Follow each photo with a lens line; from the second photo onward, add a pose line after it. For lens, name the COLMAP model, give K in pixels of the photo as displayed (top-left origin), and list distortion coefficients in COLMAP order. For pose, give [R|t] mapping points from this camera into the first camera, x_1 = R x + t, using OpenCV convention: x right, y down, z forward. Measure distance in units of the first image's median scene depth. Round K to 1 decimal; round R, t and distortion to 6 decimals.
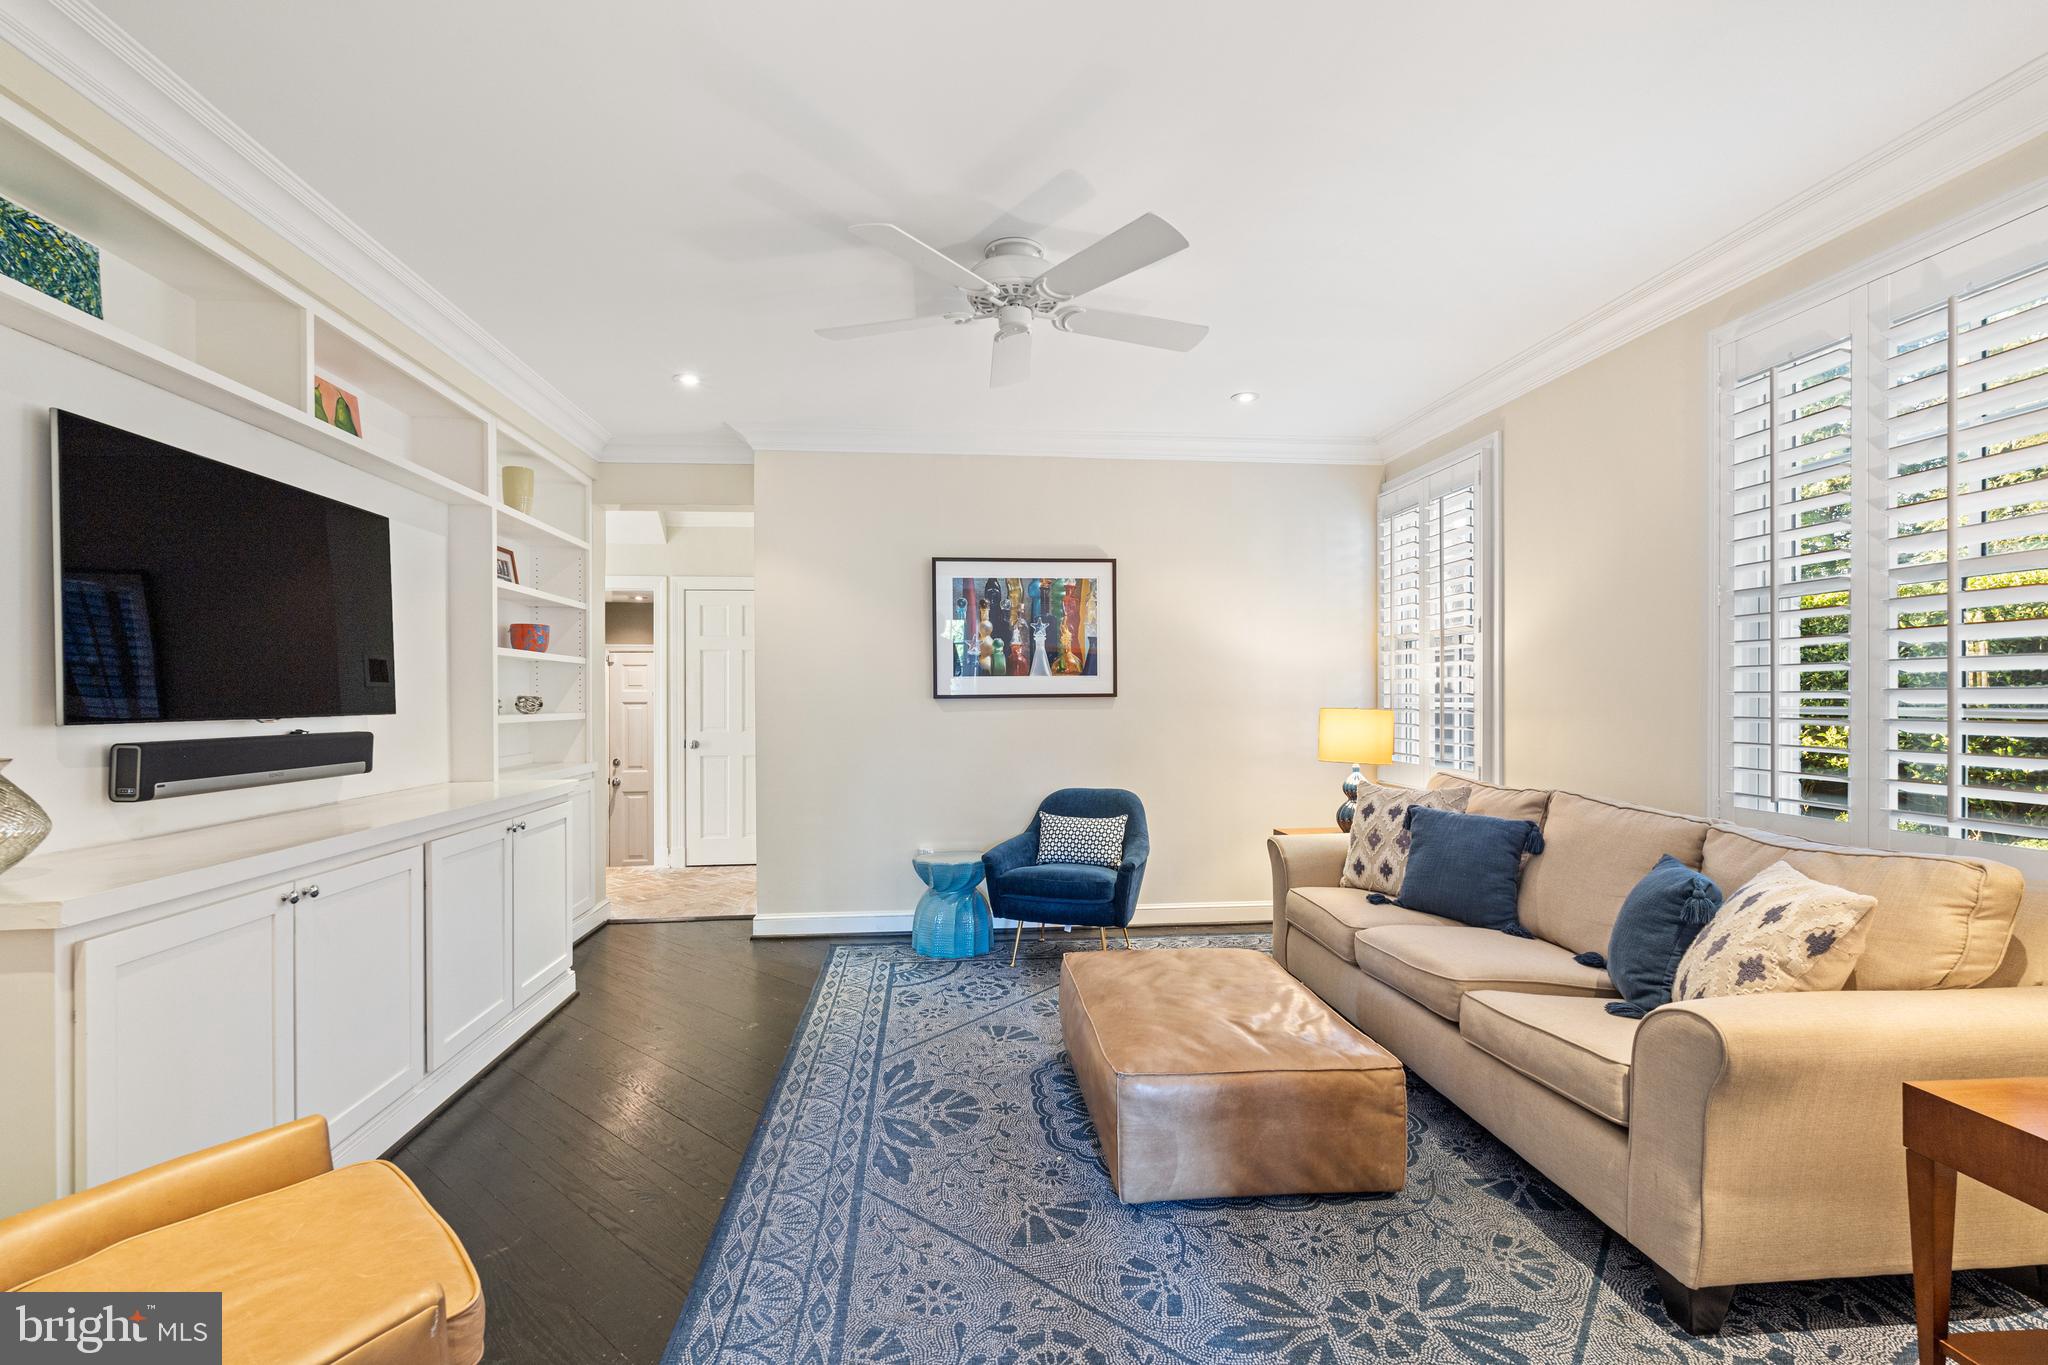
lens RADIAL K [[907.3, 0, 1022.8], [0, 907.3, 691.9], [0, 0, 1]] dist [0.001241, -0.000301]
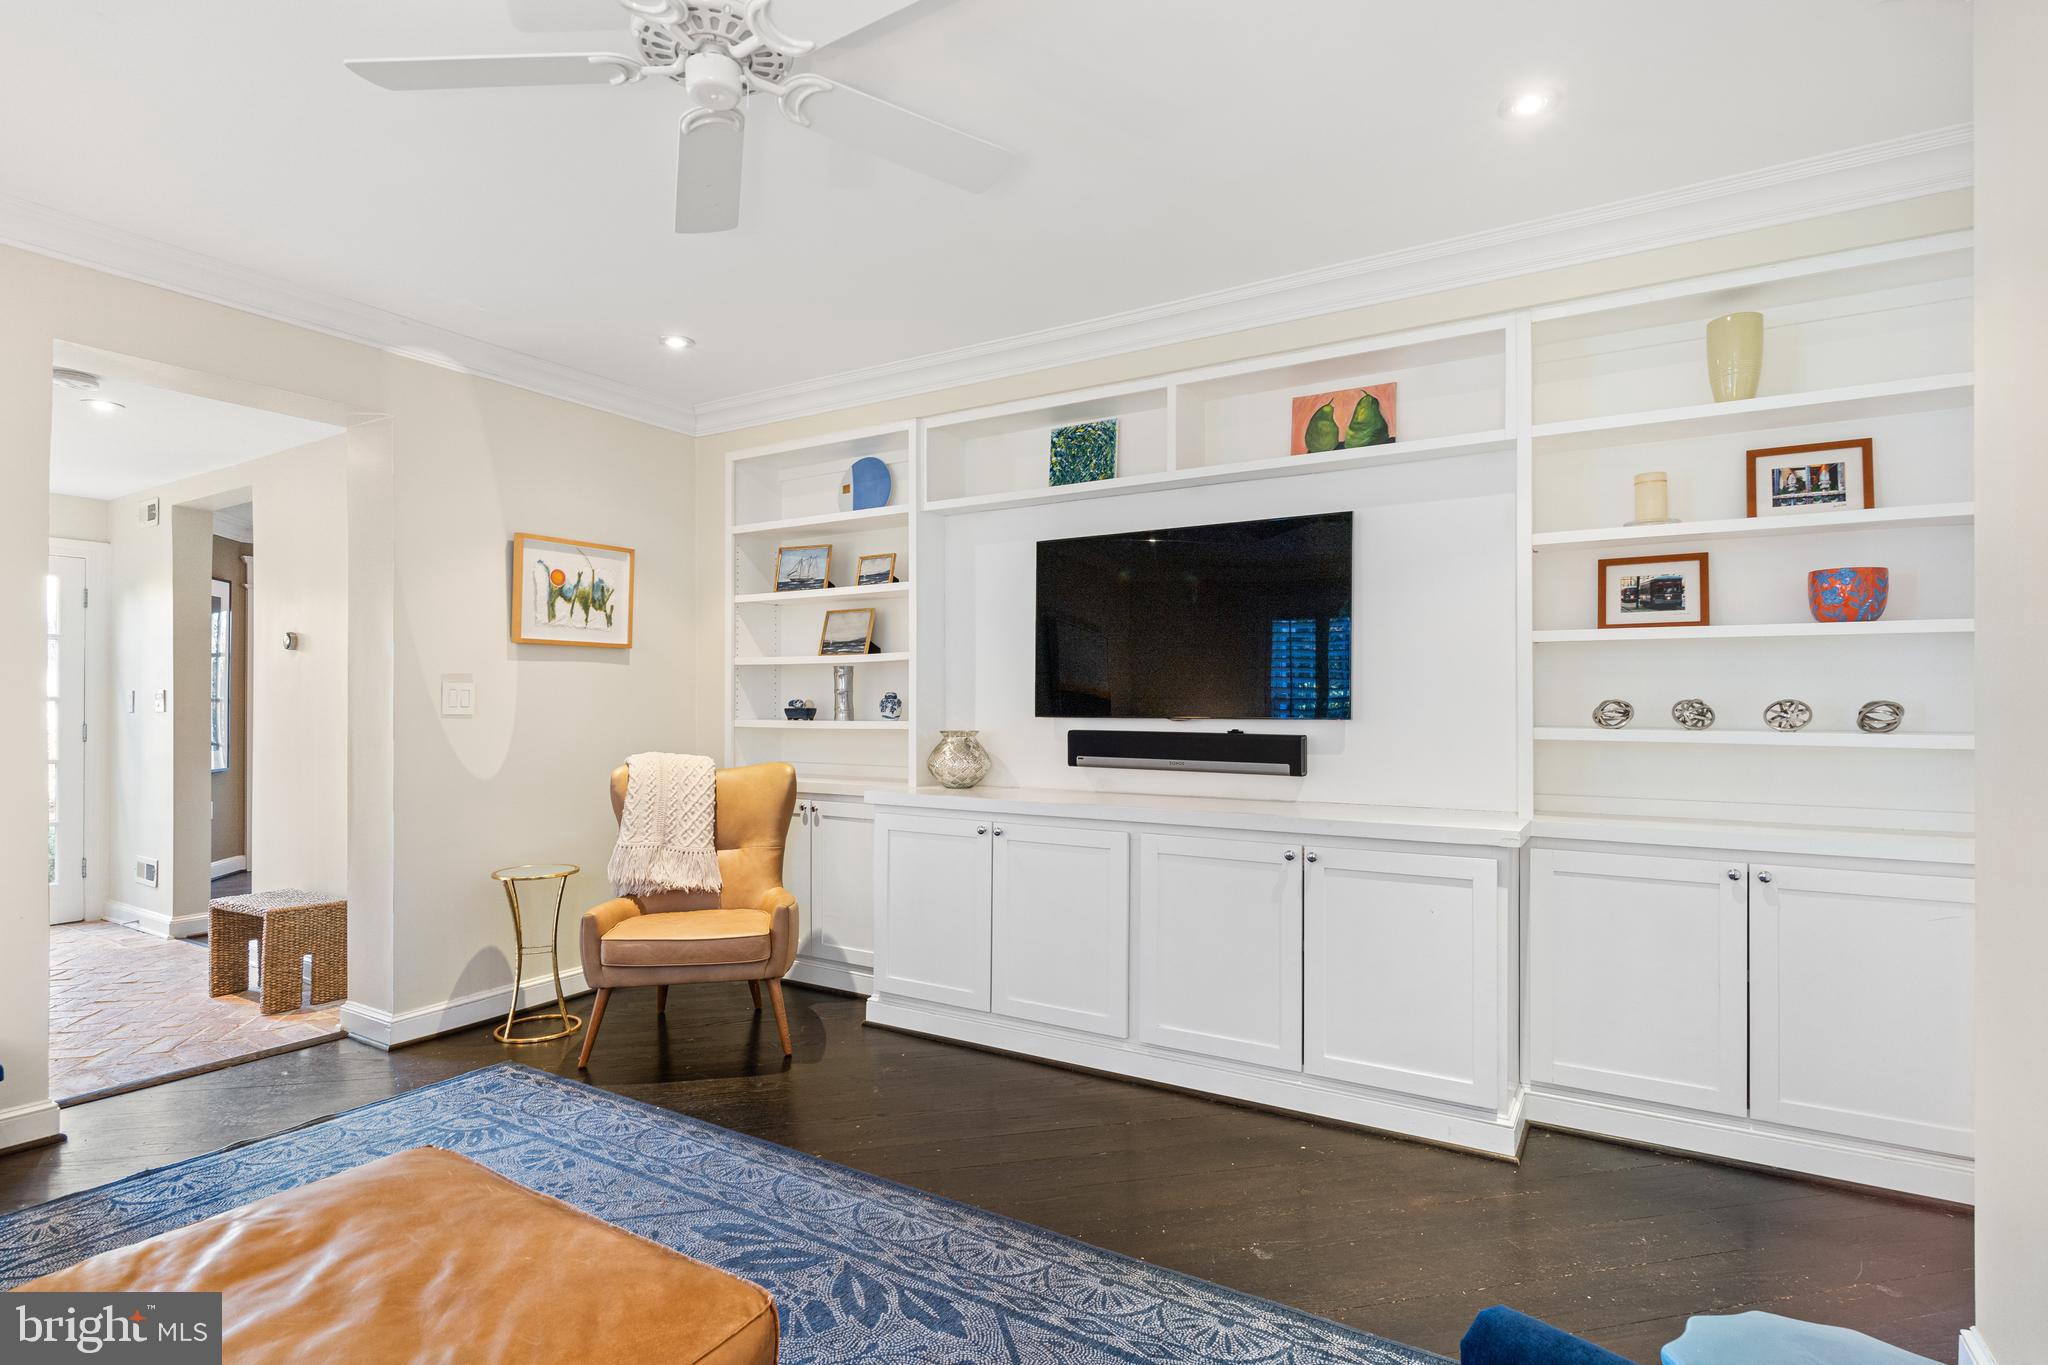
lens RADIAL K [[1062.0, 0, 1028.4], [0, 1062.0, 696.6], [0, 0, 1]] dist [-0.005670, -0.000106]
pose [[-0.622165, -0.006883, -0.782856, 0.417079], [0.001083, 0.999953, -0.009653, 0.012180], [0.782885, -0.006854, -0.622129, 1.608659]]
